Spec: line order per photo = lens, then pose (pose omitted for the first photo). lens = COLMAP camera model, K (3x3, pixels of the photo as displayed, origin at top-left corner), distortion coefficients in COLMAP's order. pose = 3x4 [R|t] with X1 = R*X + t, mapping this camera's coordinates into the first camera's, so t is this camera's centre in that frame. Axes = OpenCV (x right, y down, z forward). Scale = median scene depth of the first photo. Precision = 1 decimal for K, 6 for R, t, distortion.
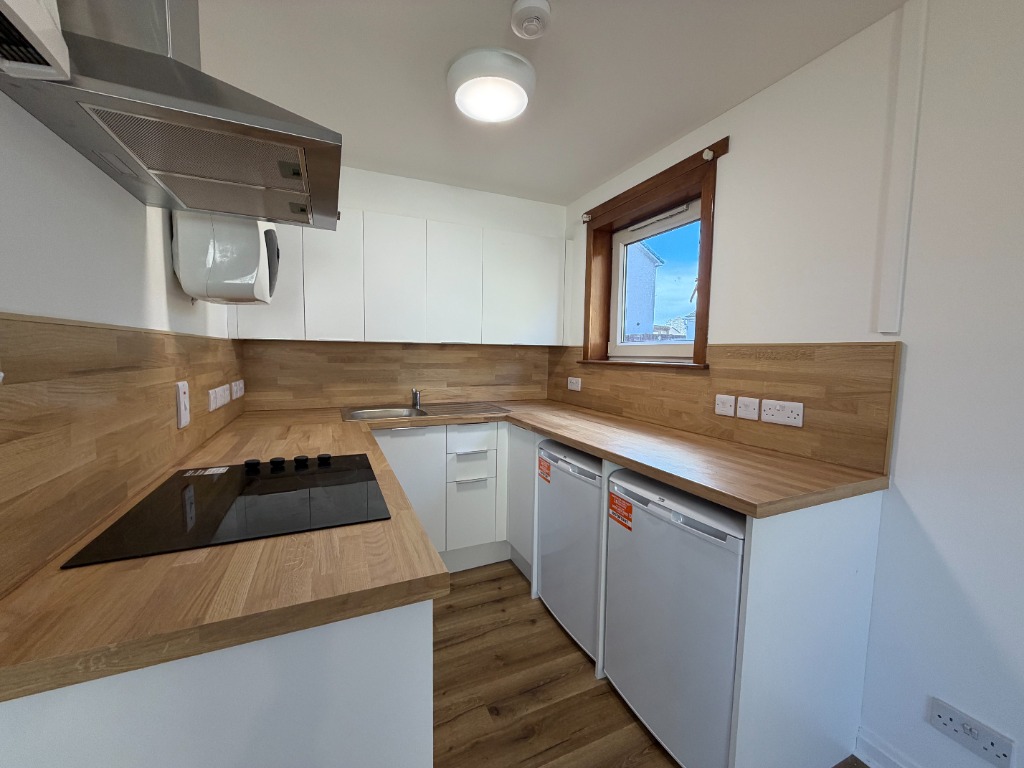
lens RADIAL K [[405.9, 0, 510.8], [0, 405.9, 386.4], [0, 0, 1]] dist [-0.003249, 0.000350]
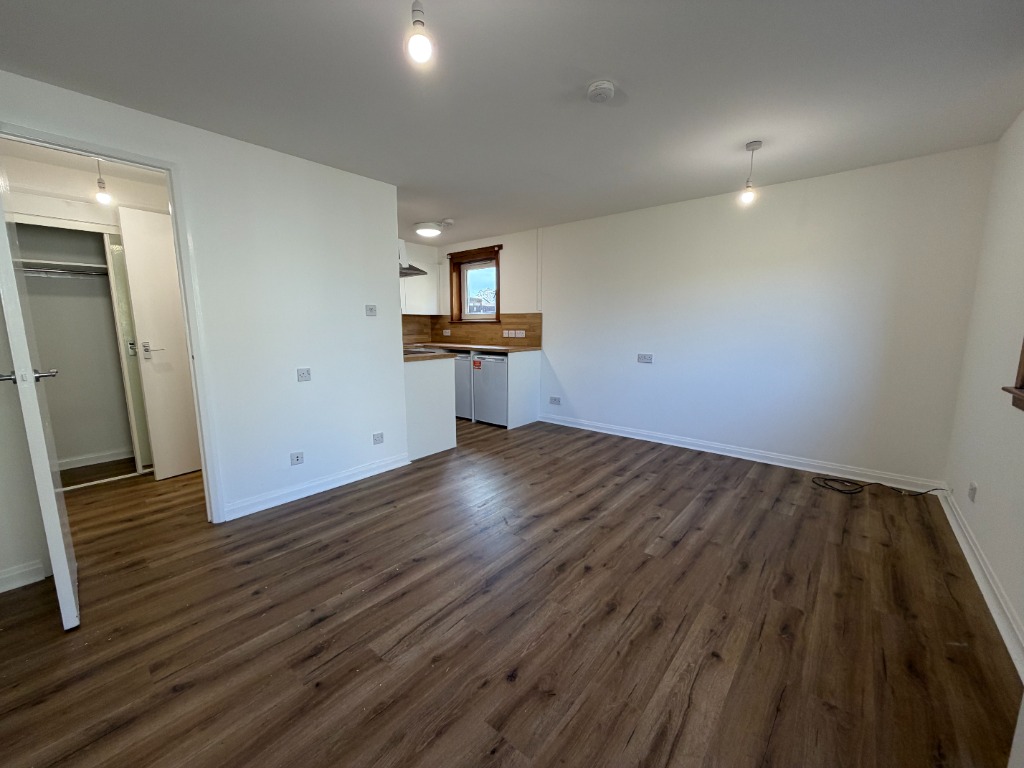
lens RADIAL K [[405.9, 0, 512.7], [0, 405.9, 385.4], [0, 0, 1]] dist [-0.003249, 0.000350]
pose [[0.901764, -0.082030, 0.424373, -0.604088], [0.051760, 0.995255, 0.082391, 0.147137], [-0.429118, -0.052332, 0.901731, -1.440579]]
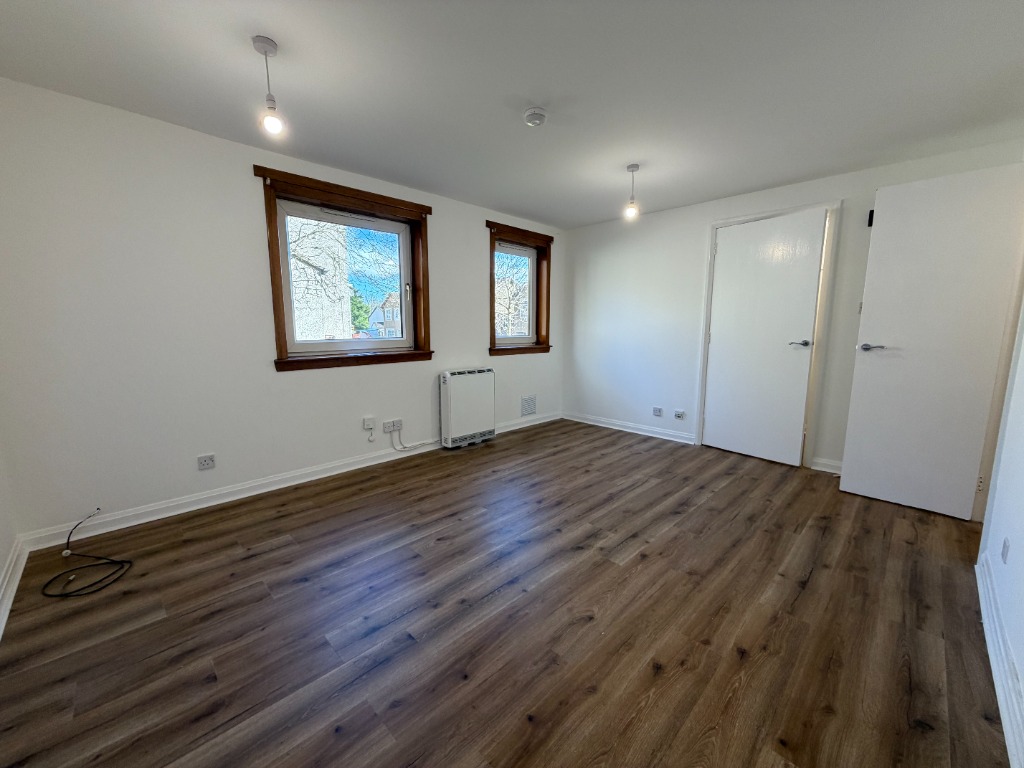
lens RADIAL K [[405.9, 0, 509.7], [0, 405.9, 382.2], [0, 0, 1]] dist [-0.003249, 0.000350]
pose [[-0.937616, 0.034028, -0.346003, 0.423131], [-0.043255, 0.976049, 0.213205, 0.029059], [0.344972, 0.214871, -0.913688, 0.343051]]
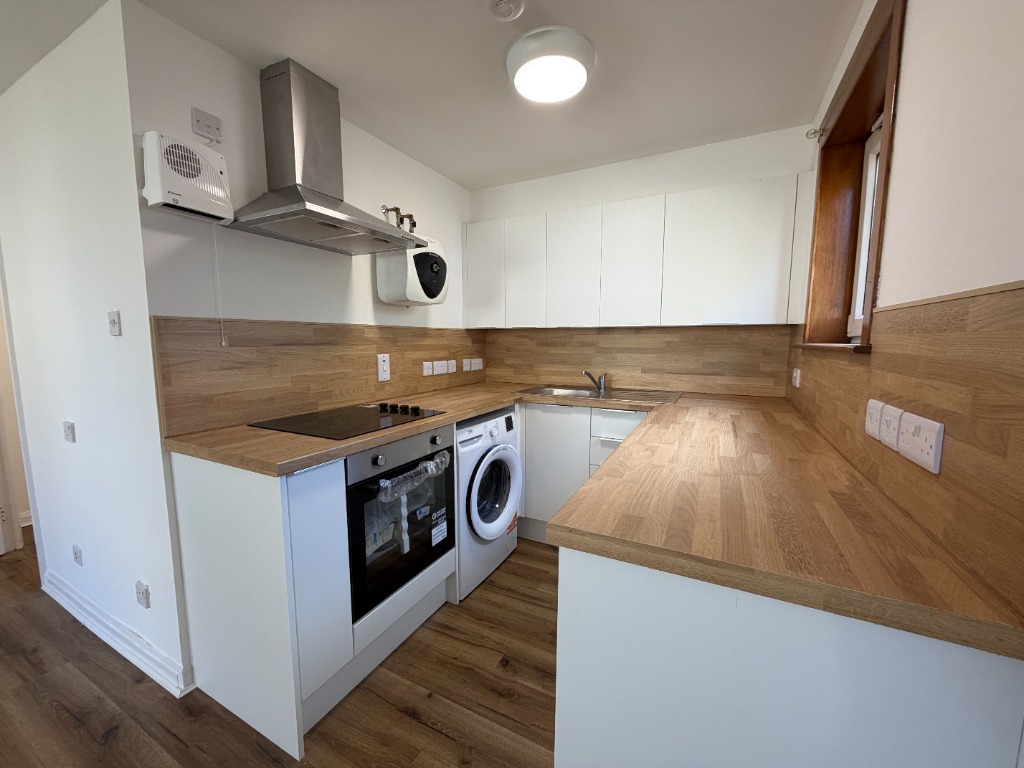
lens RADIAL K [[405.9, 0, 512.4], [0, 405.9, 386.4], [0, 0, 1]] dist [-0.003249, 0.000350]
pose [[0.622416, 0.076274, -0.778961, 0.517550], [-0.058197, 0.996995, 0.051123, 0.002427], [0.780520, 0.013513, 0.624985, 0.218912]]
